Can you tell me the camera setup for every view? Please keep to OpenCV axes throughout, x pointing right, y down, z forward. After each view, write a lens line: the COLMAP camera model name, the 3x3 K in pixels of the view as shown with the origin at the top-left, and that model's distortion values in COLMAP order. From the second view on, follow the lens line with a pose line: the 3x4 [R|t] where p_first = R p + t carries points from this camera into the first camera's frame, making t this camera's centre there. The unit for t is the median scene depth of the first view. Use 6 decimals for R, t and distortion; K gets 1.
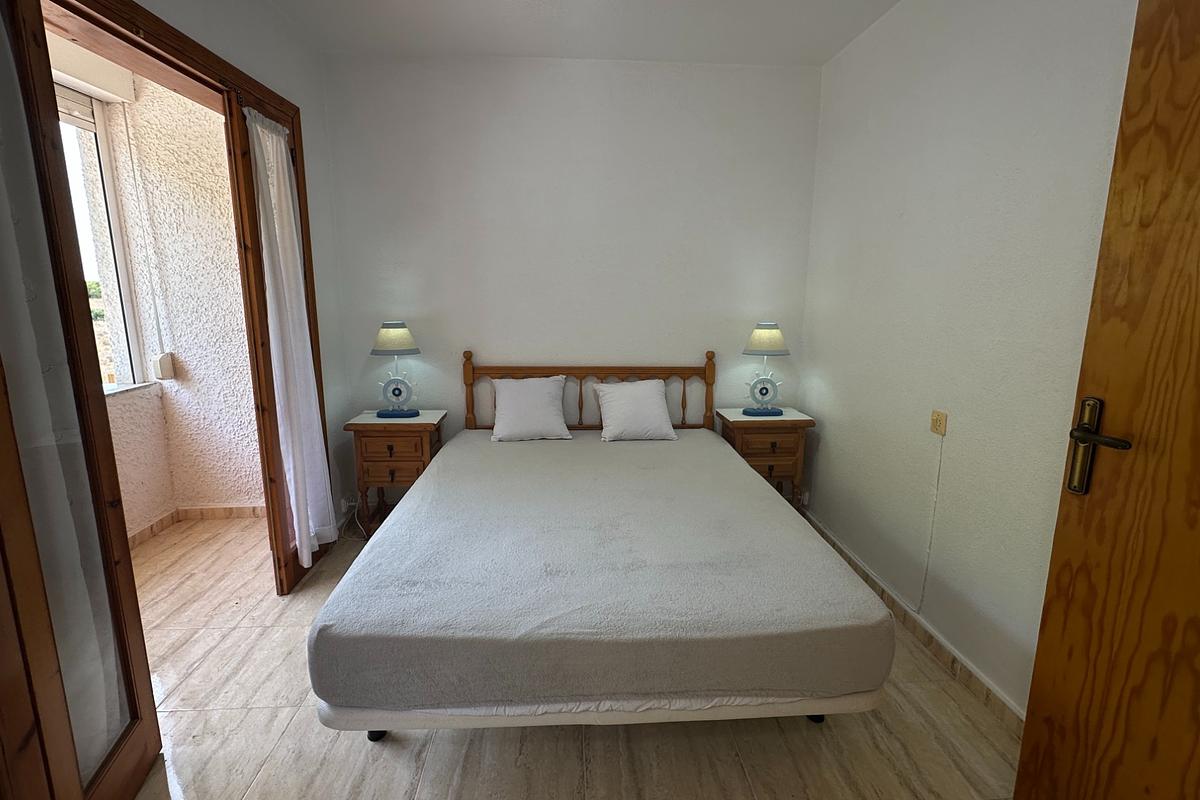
lens RADIAL K [[565.7, 0, 601.0], [0, 565.7, 397.4], [0, 0, 1]] dist [-0.000135, 0.000069]
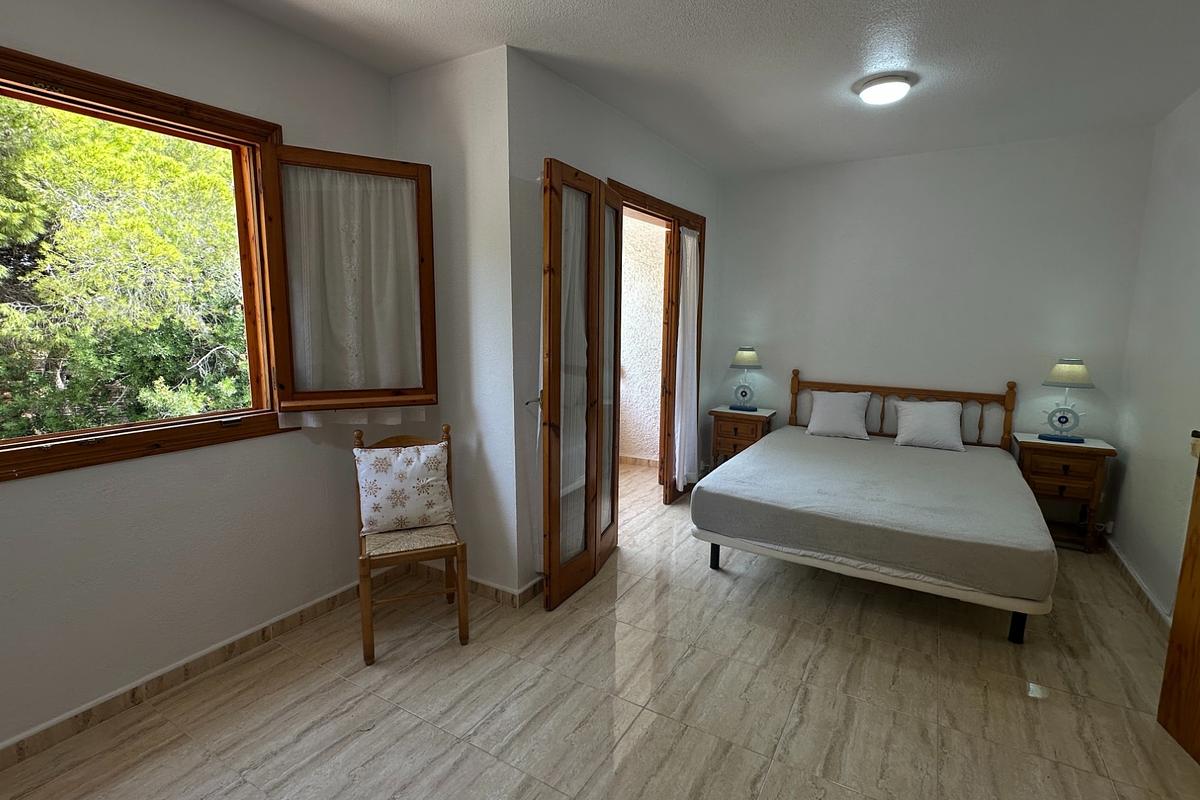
lens RADIAL K [[565.7, 0, 601.0], [0, 565.7, 397.4], [0, 0, 1]] dist [-0.000135, 0.000069]
pose [[0.826153, 0.082283, -0.557405, 0.157757], [-0.112499, 0.993449, -0.020089, 0.071704], [0.552100, 0.079304, 0.829998, -0.437944]]
